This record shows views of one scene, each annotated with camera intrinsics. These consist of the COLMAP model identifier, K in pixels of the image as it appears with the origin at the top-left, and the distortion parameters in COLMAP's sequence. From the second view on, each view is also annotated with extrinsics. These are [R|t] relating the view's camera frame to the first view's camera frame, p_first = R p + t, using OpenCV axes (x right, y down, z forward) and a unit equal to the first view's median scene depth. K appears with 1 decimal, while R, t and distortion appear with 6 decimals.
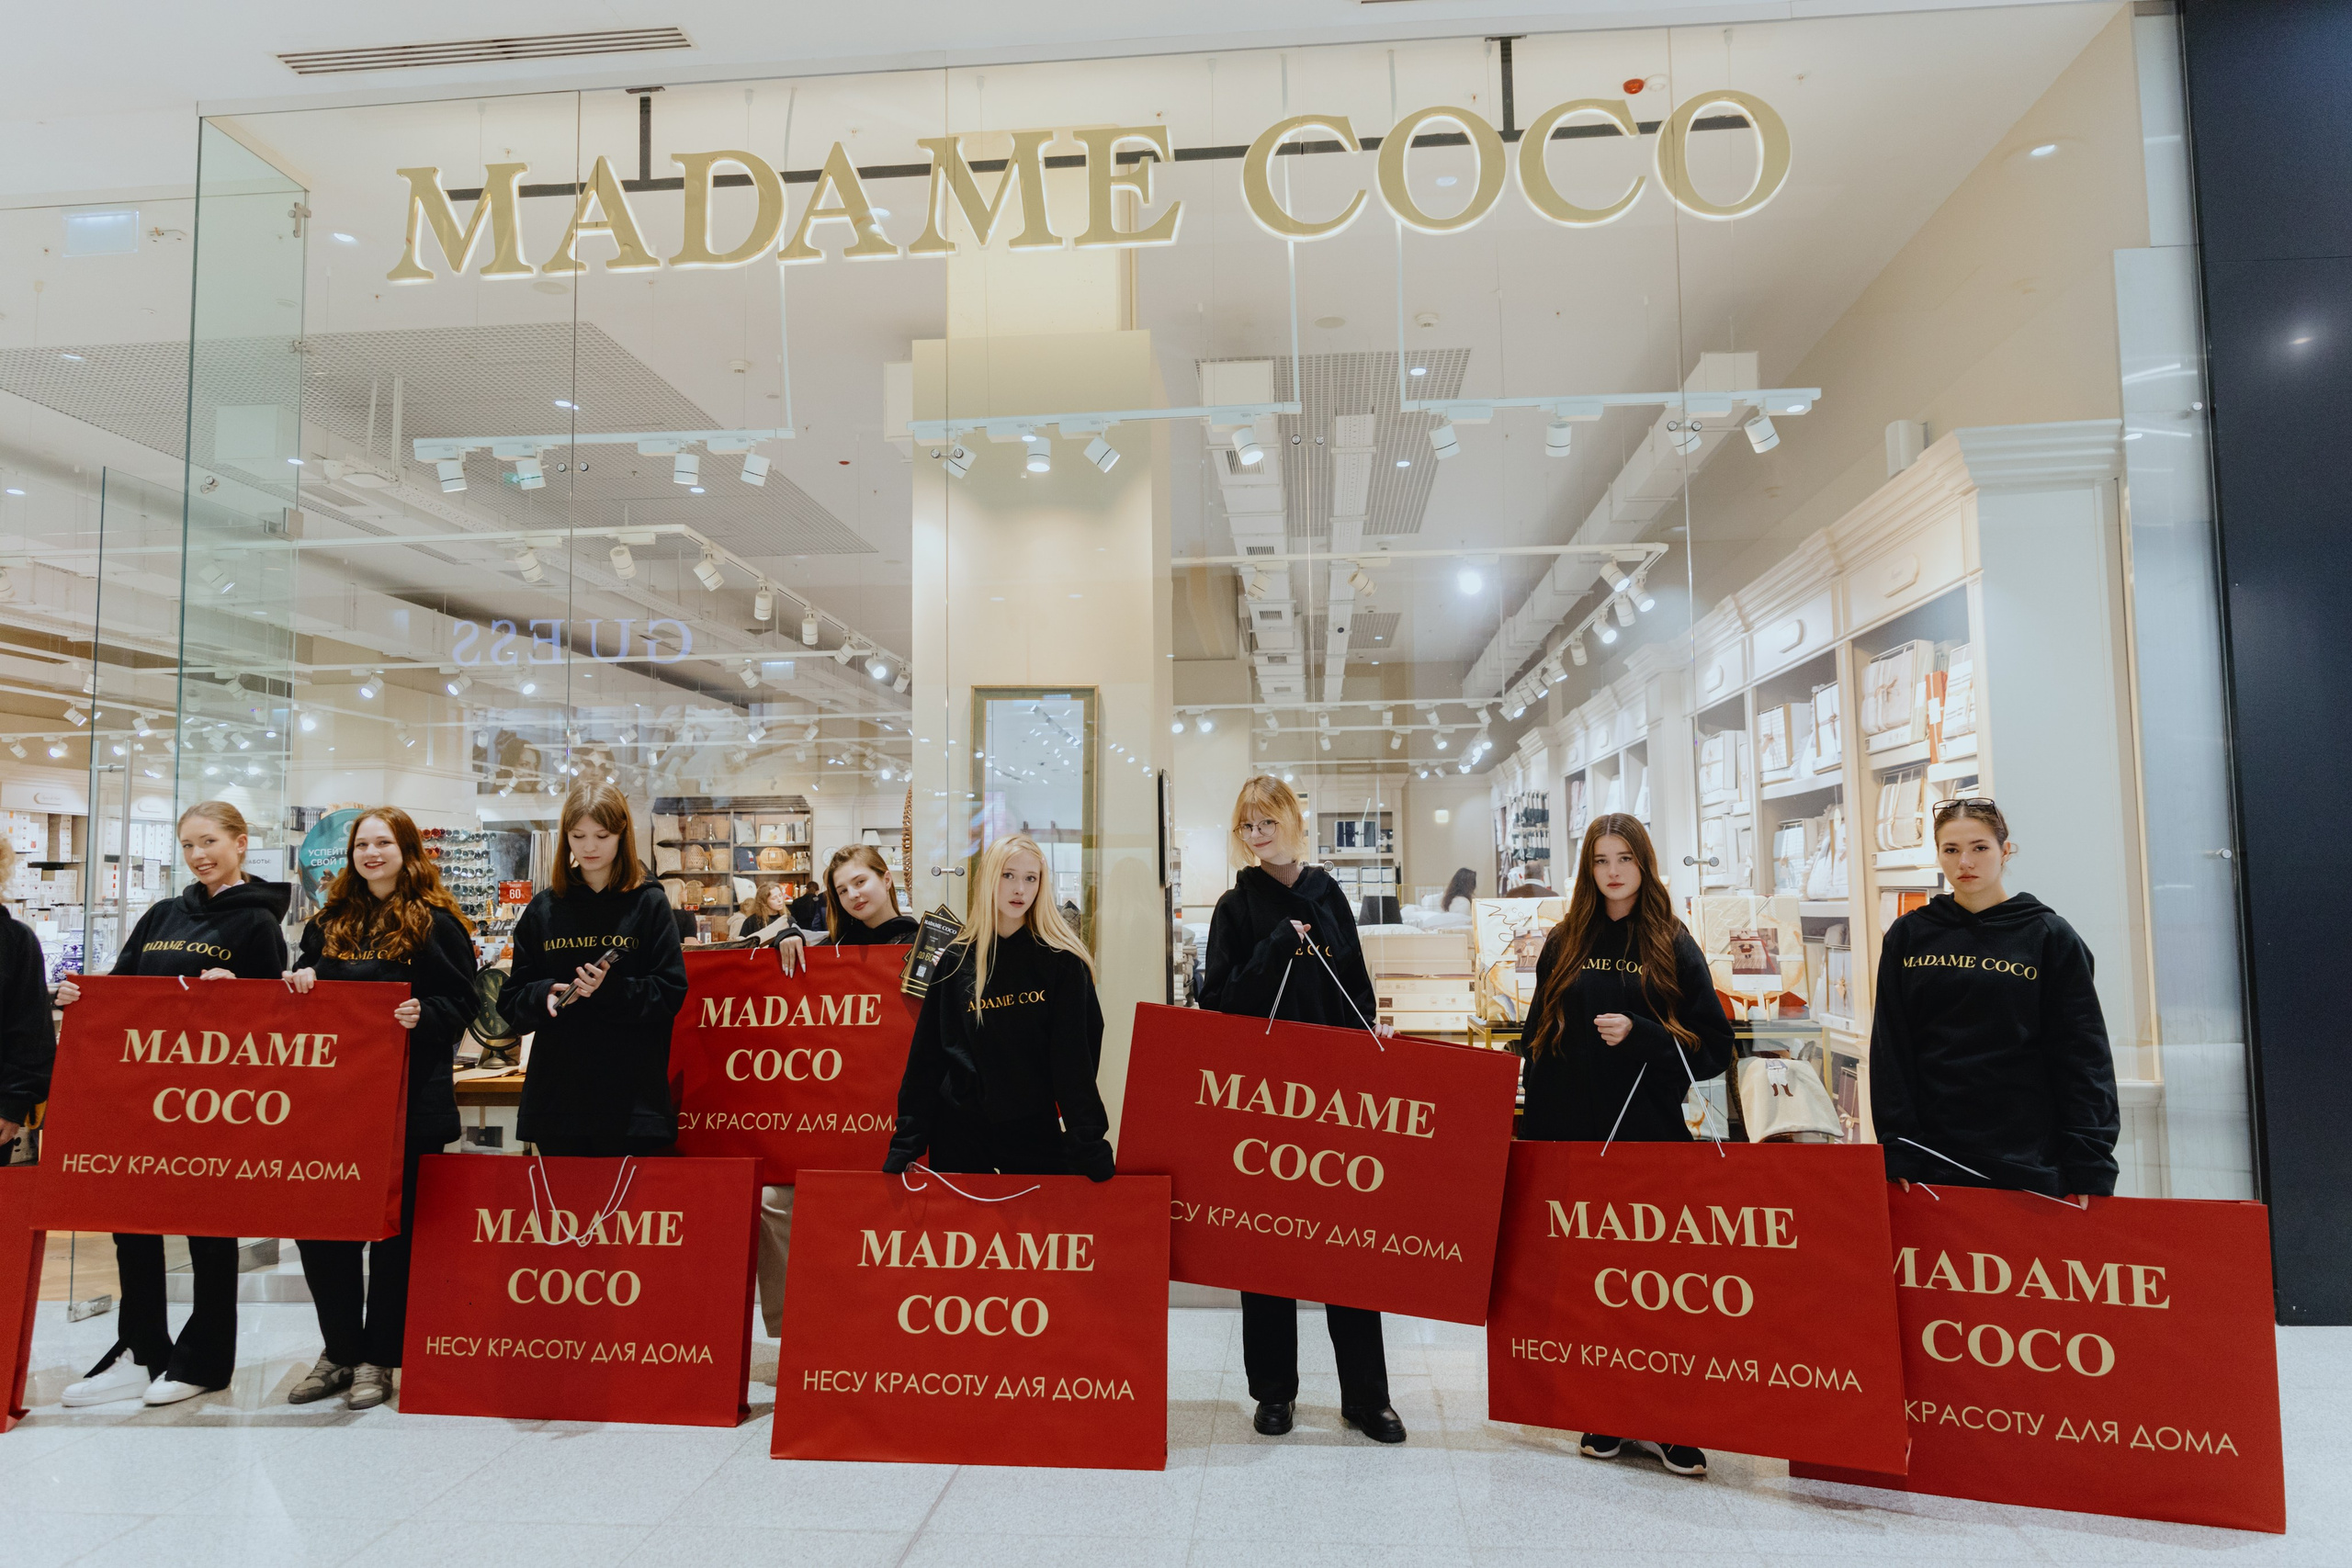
lens RADIAL K [[1571.8, 0, 1173.5], [0, 1571.8, 775.7], [0, 0, 1]] dist [0.000397, -0.002633]
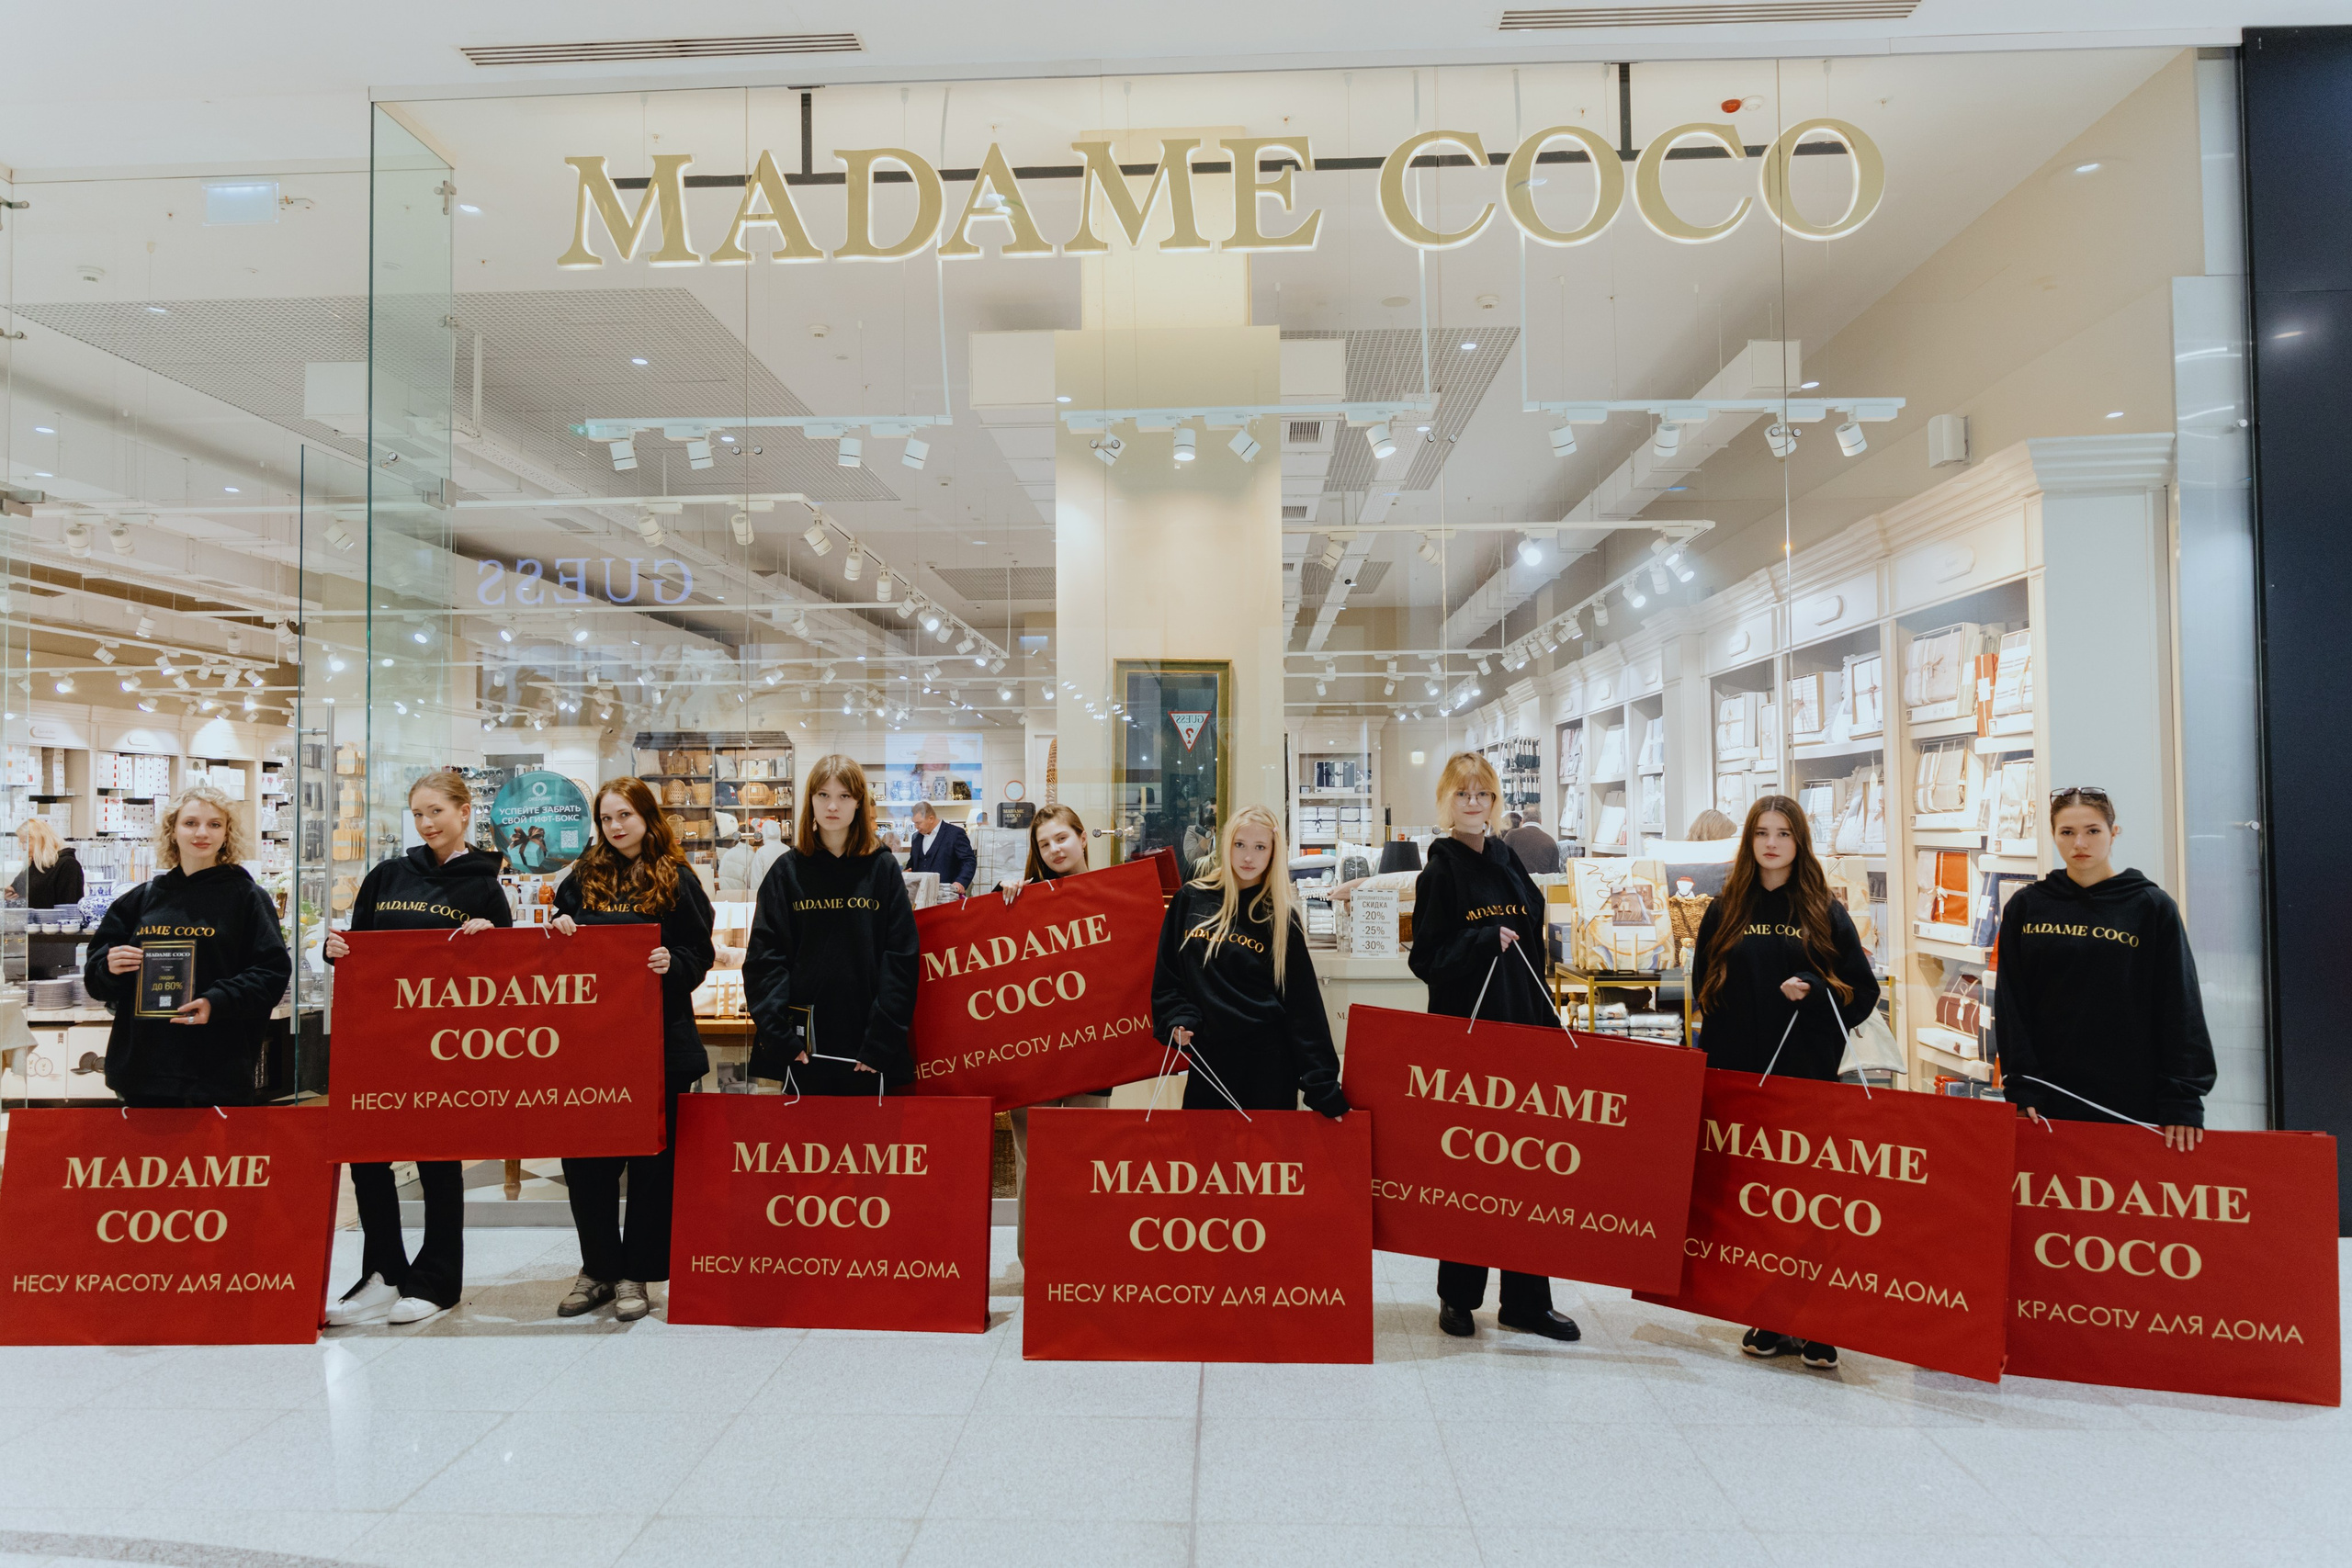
lens RADIAL K [[1576.2, 0, 1163.2], [0, 1576.2, 779.4], [0, 0, 1]] dist [-0.000824, -0.000660]
pose [[0.998975, 0.006283, 0.044836, -0.142891], [-0.008427, 0.998821, 0.047803, -0.026783], [-0.044483, -0.048132, 0.997850, -0.082011]]
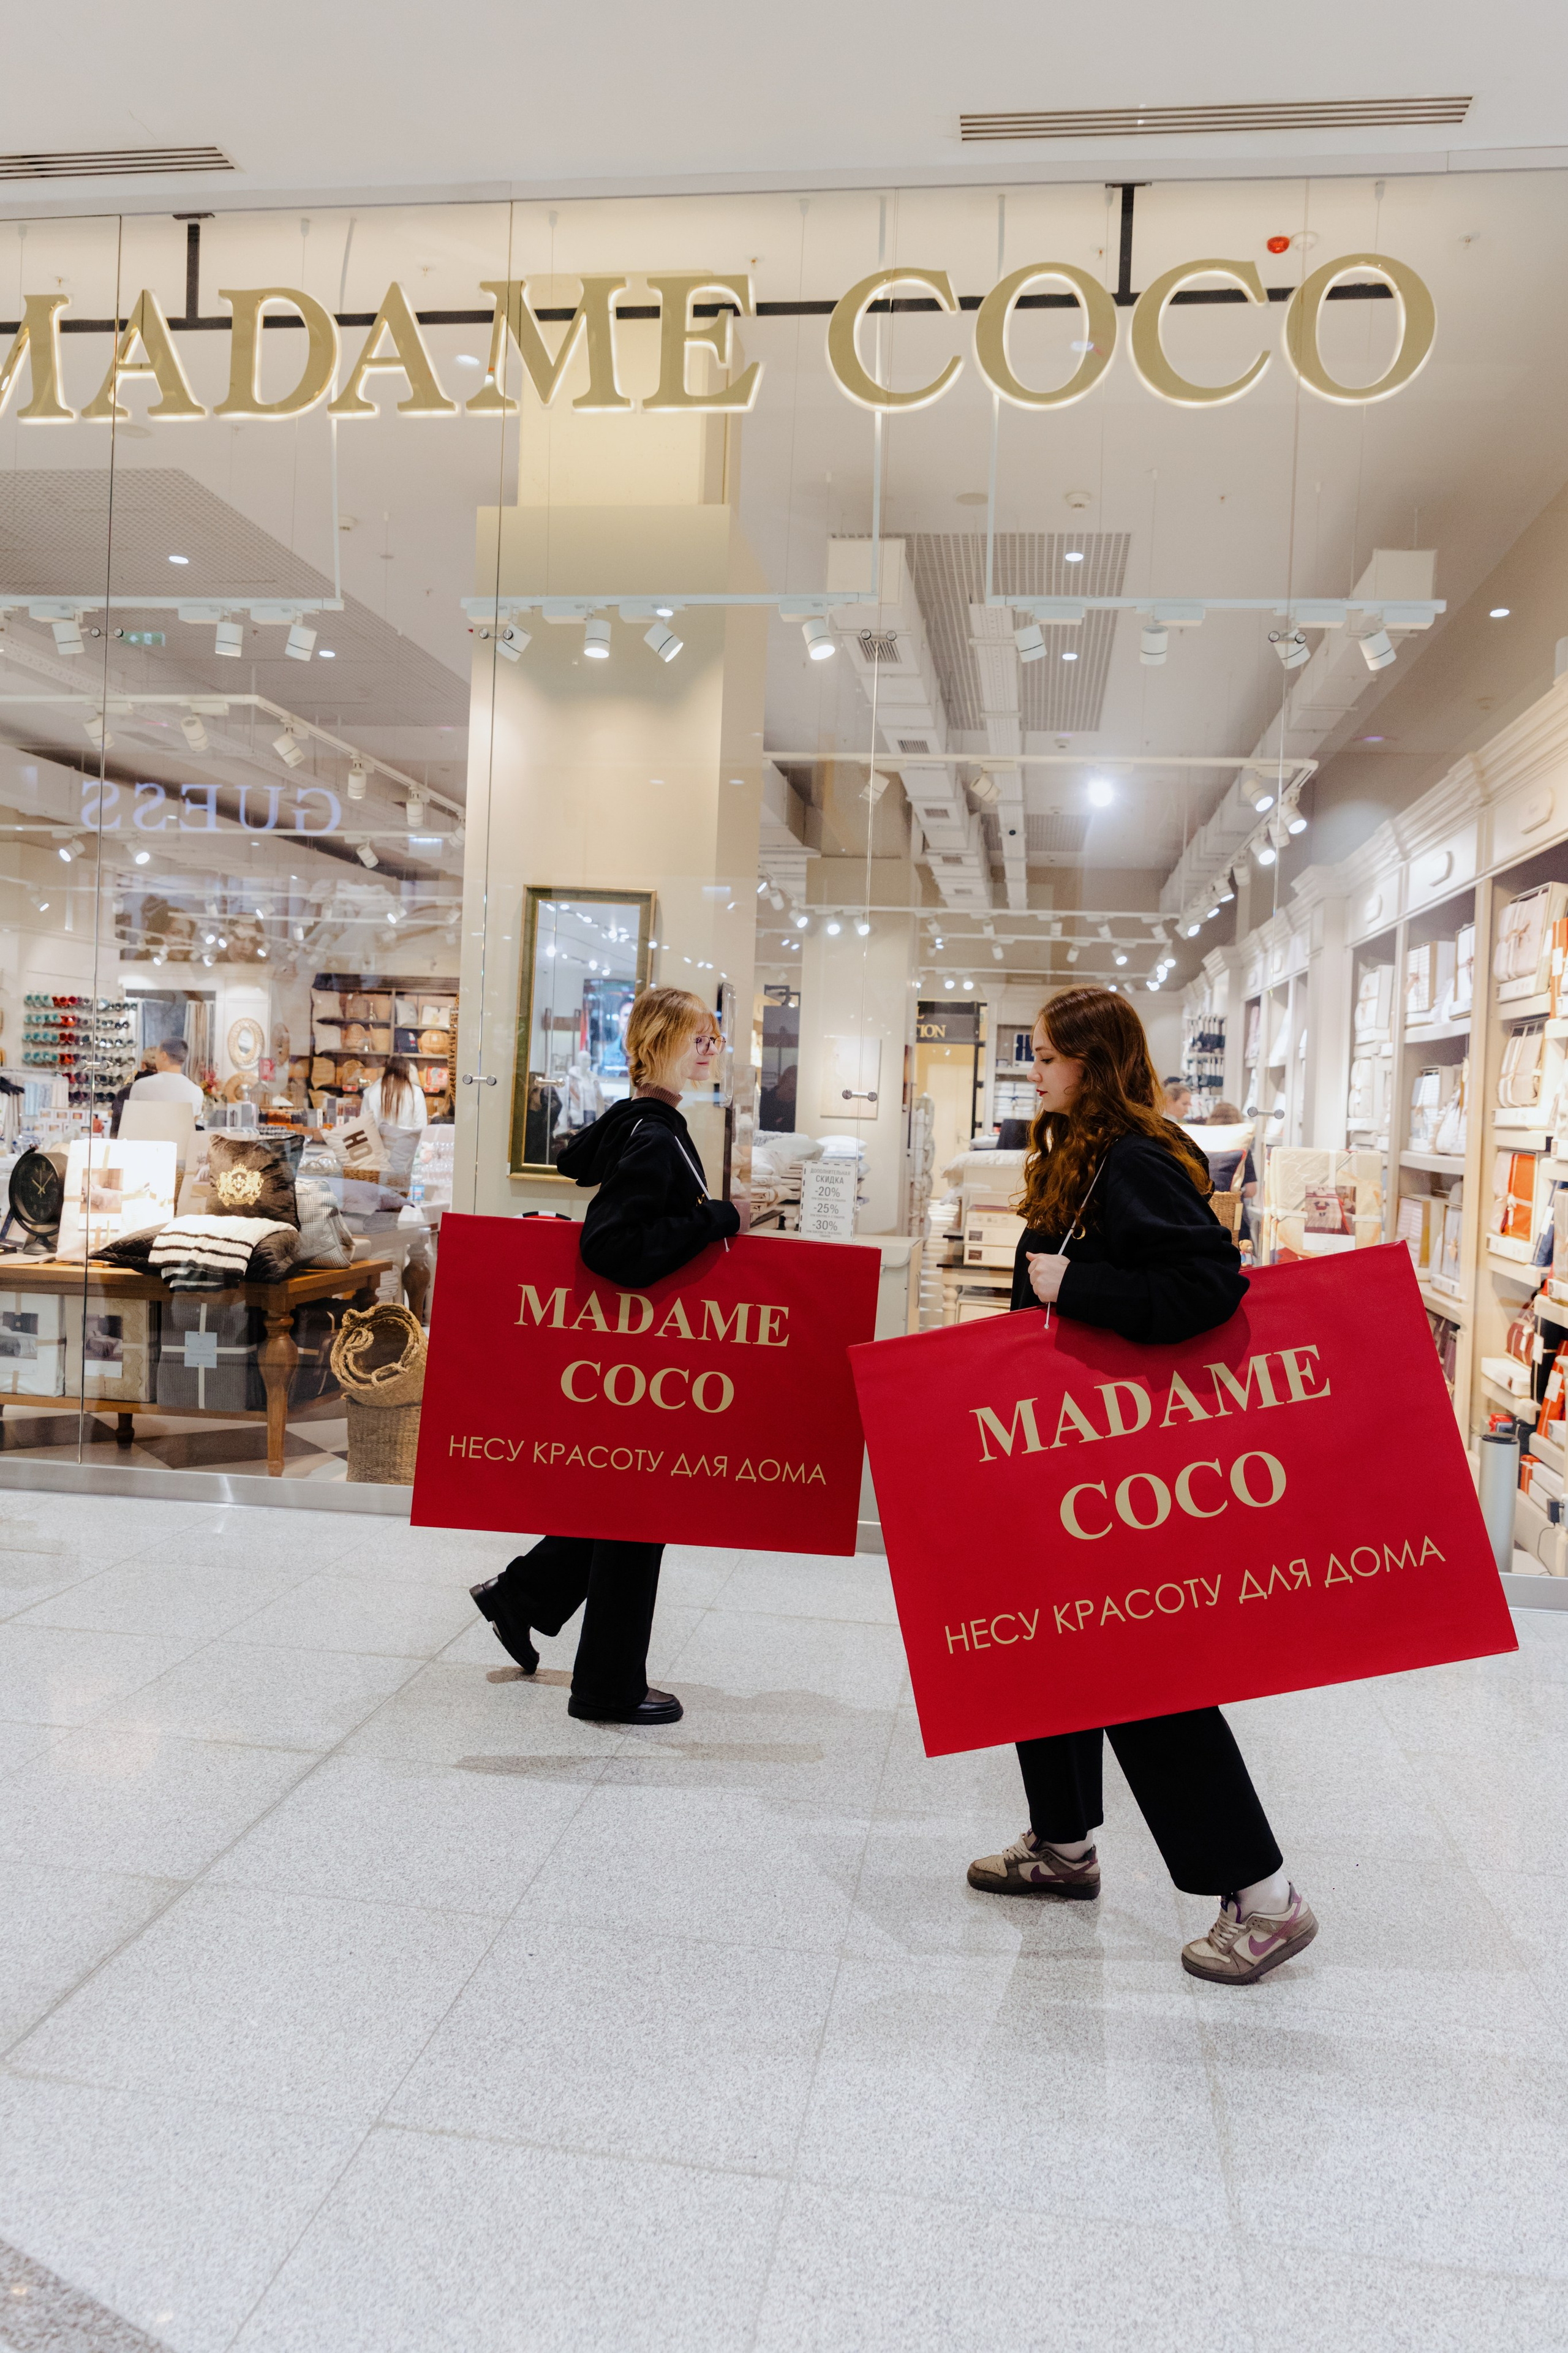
lens RADIAL K [[1643.2, 0, 816.4], [0, 1643.2, 1125.6], [0, 0, 1]] dist [0.000478, 0.000093]
pose [[0.997600, 0.053727, -0.043675, 0.099080], [-0.049358, 0.994195, 0.095600, -0.016613], [0.048558, -0.093215, 0.994461, 0.009905]]
